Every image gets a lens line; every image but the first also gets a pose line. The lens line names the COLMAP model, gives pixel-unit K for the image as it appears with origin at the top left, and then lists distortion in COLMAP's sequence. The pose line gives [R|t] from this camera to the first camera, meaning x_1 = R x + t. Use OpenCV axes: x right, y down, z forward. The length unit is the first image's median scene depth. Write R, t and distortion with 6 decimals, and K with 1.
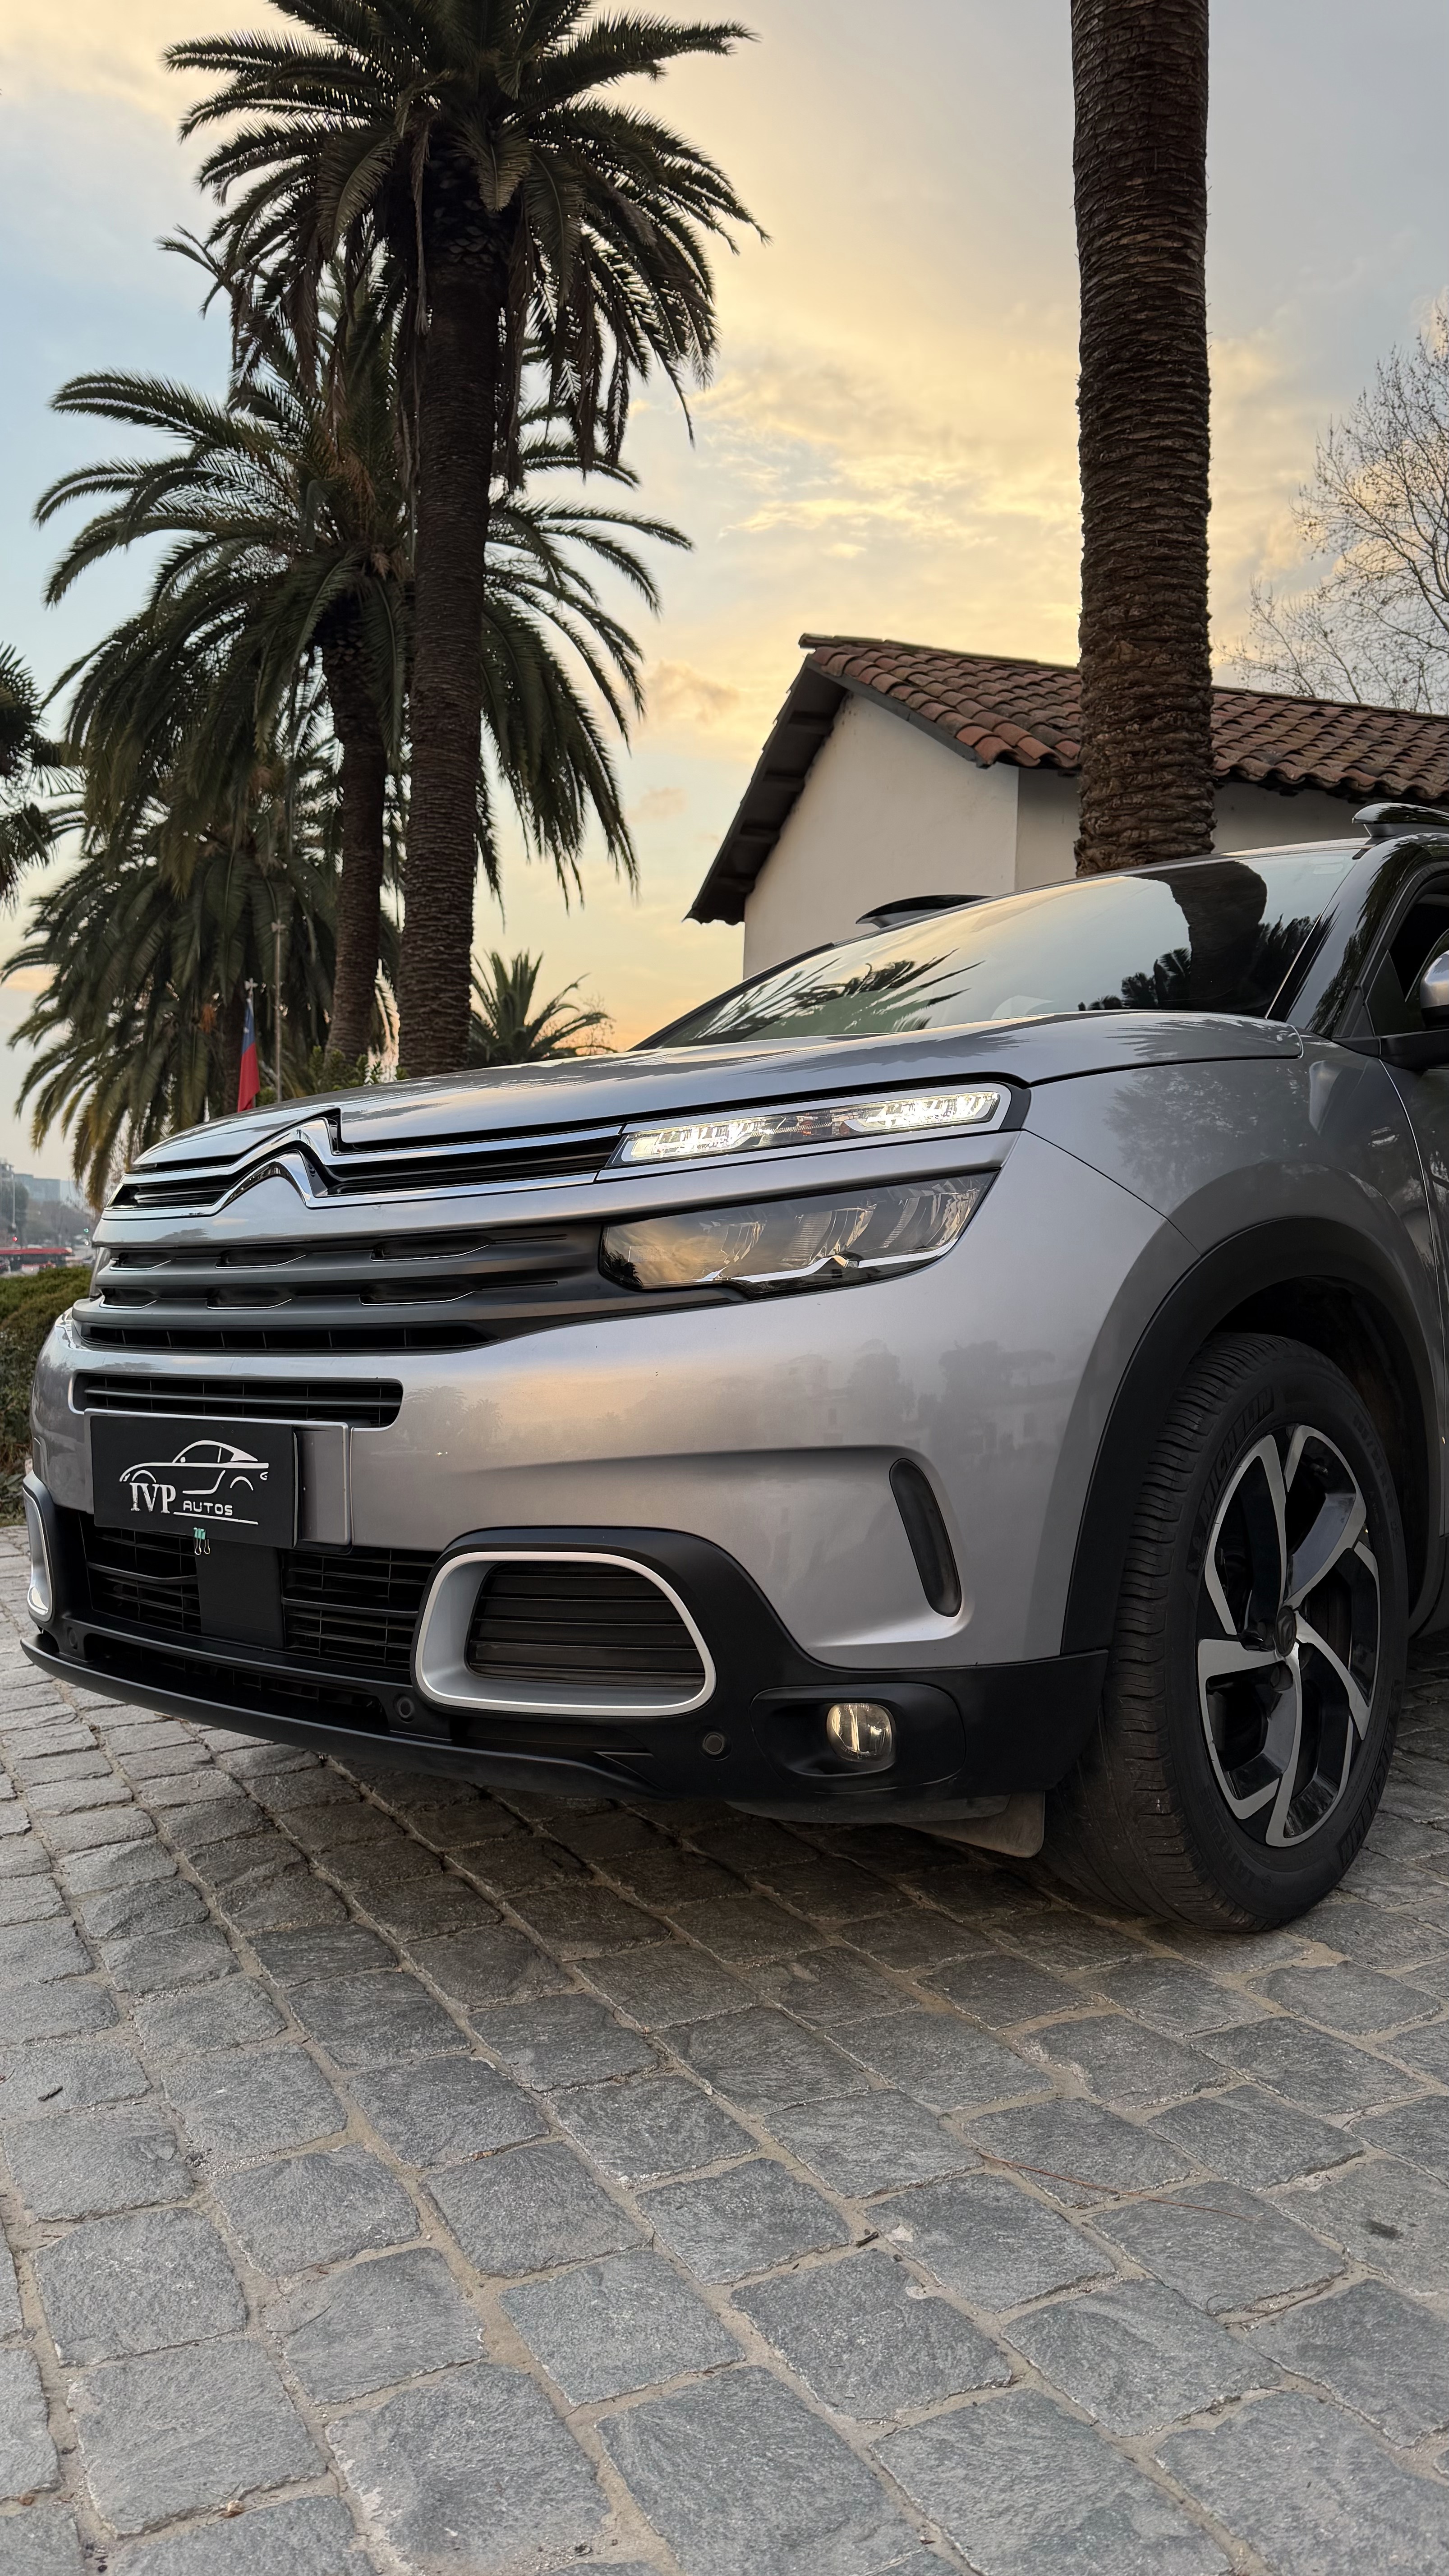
lens RADIAL K [[1847.7, 0, 726.8], [0, 1847.7, 1314.4], [0, 0, 1]] dist [-0.015551, 0.006522]
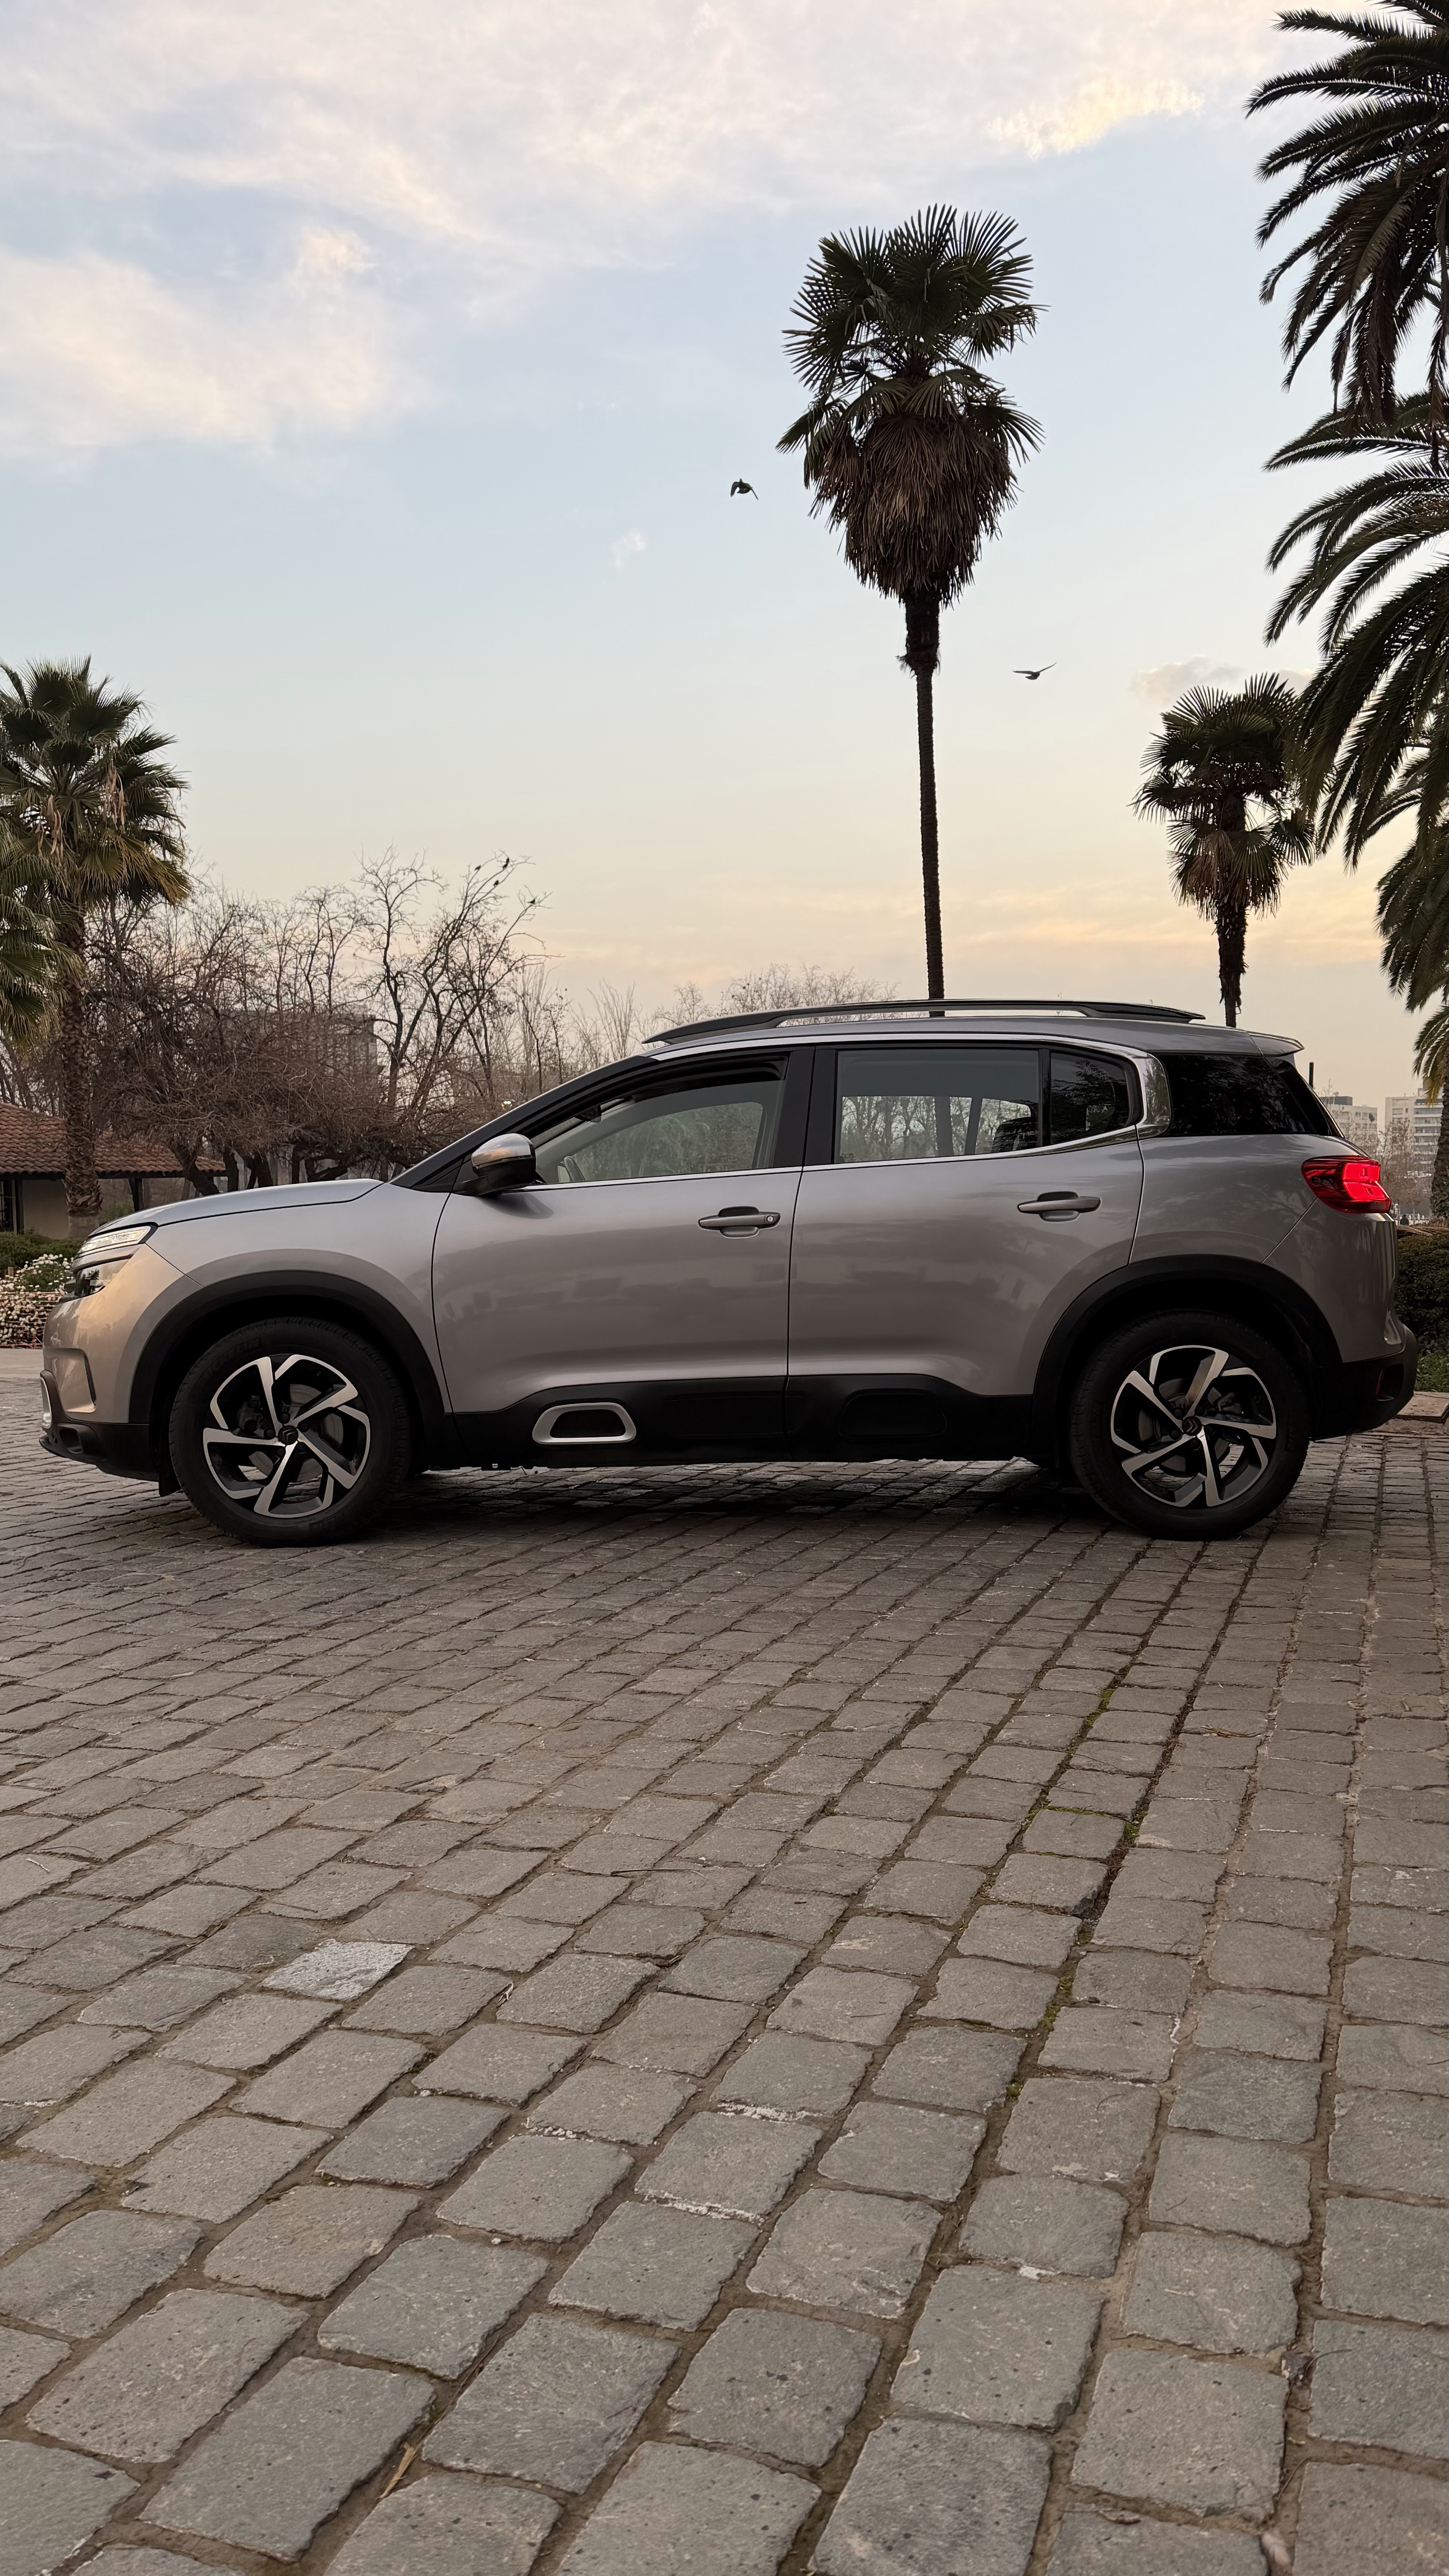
lens RADIAL K [[1847.7, 0, 726.8], [0, 1847.7, 1314.4], [0, 0, 1]] dist [-0.015551, 0.006522]
pose [[0.681587, 0.027686, -0.731213, 0.256024], [-0.004164, 0.999415, 0.033959, -0.008358], [0.731725, -0.020101, 0.681304, -0.028636]]
